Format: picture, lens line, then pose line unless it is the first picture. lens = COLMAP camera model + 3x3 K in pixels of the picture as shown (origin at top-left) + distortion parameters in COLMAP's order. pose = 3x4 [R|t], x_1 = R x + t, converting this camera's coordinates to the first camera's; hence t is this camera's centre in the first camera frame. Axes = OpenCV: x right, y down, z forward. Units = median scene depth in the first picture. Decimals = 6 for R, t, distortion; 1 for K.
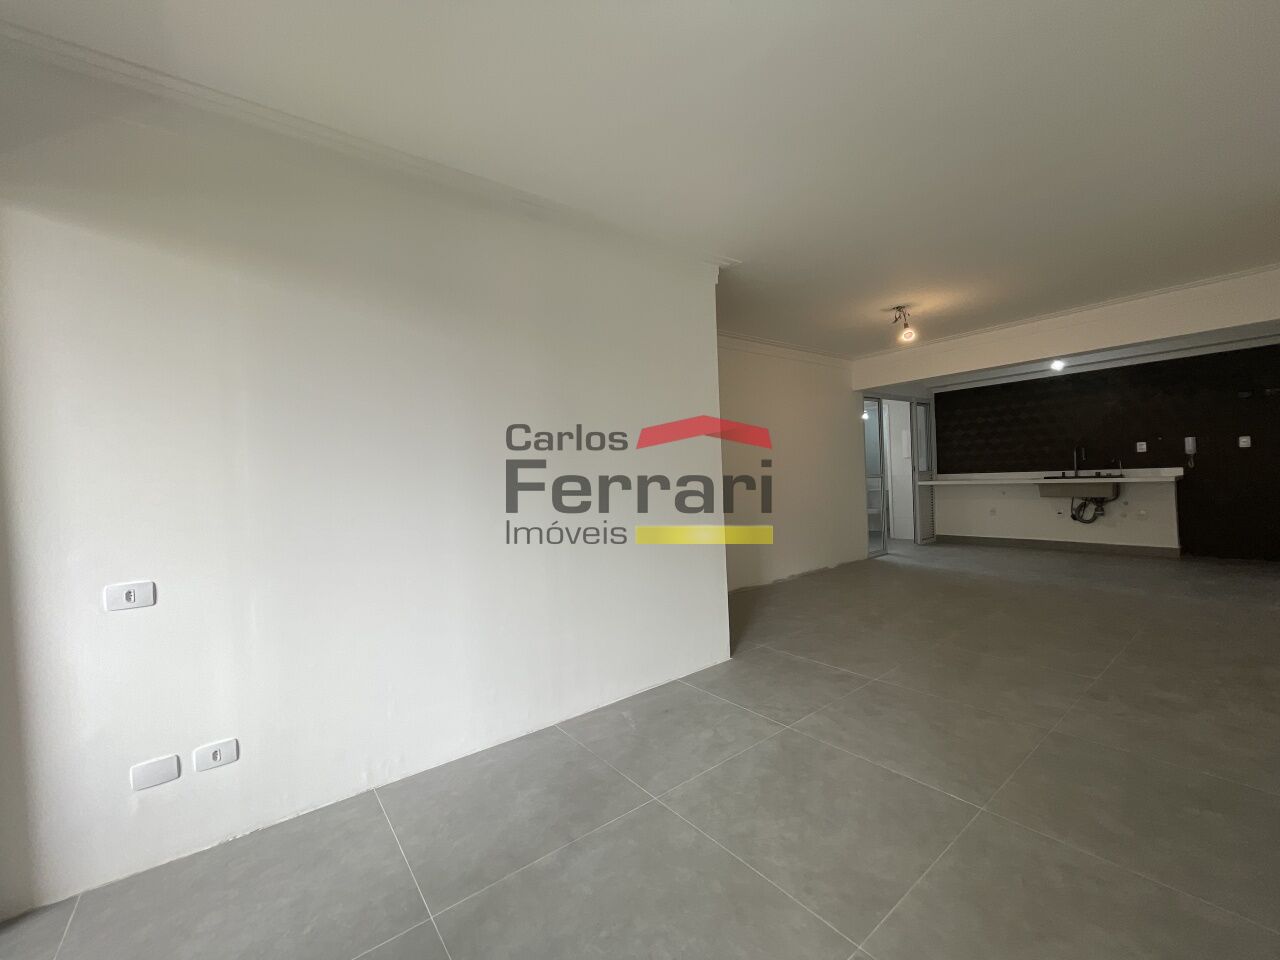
lens RADIAL K [[515.7, 0, 640.9], [0, 515.7, 479.7], [0, 0, 1]] dist [-0.007763, 0.001391]
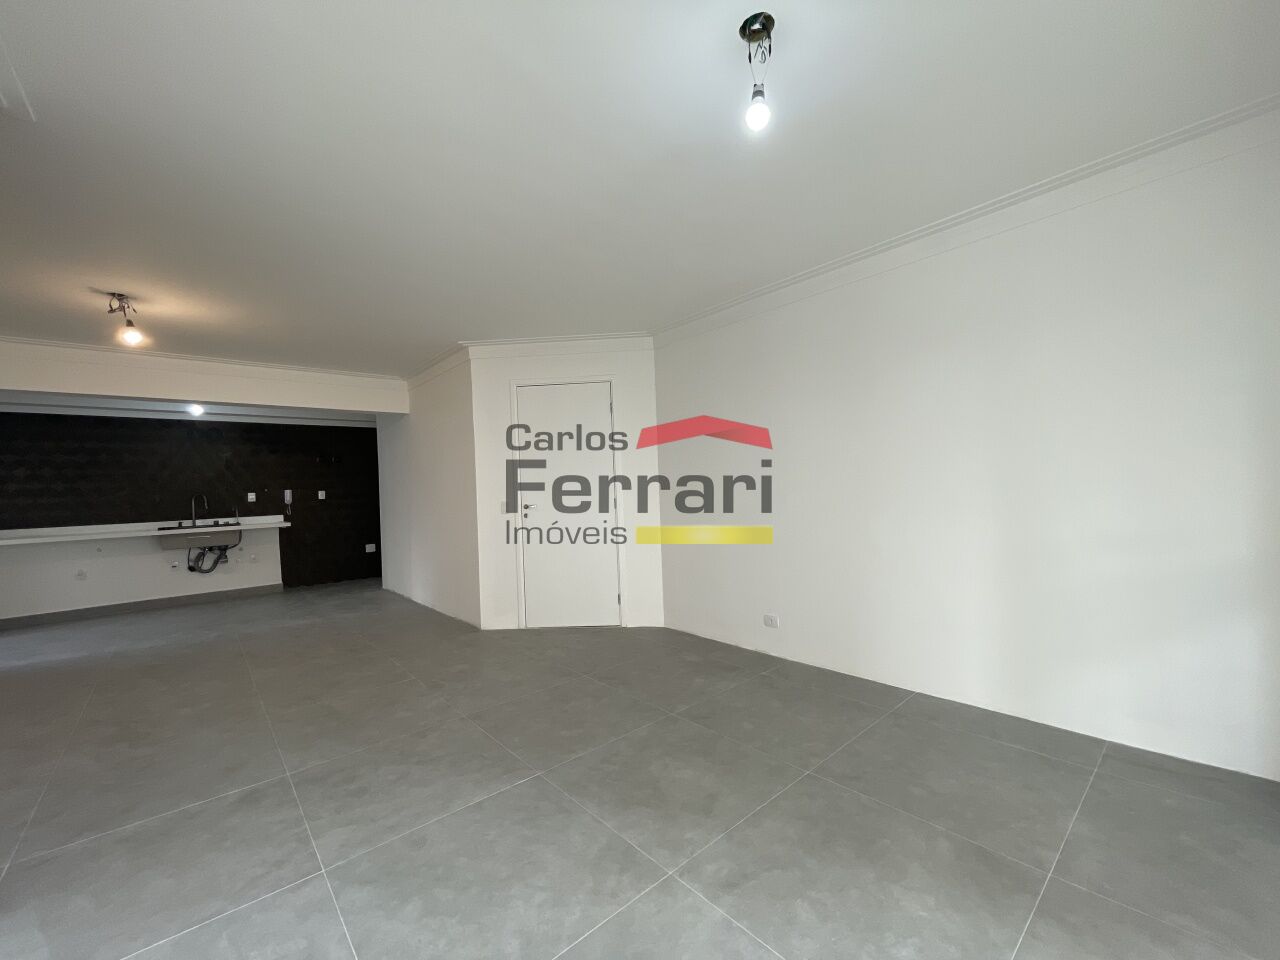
lens RADIAL K [[515.7, 0, 640.7], [0, 515.7, 479.1], [0, 0, 1]] dist [-0.007763, 0.001391]
pose [[-0.054635, 0.060945, 0.996645, -0.177550], [0.050243, 0.997039, -0.058214, 0.004396], [-0.997242, 0.046894, -0.057536, 0.222565]]
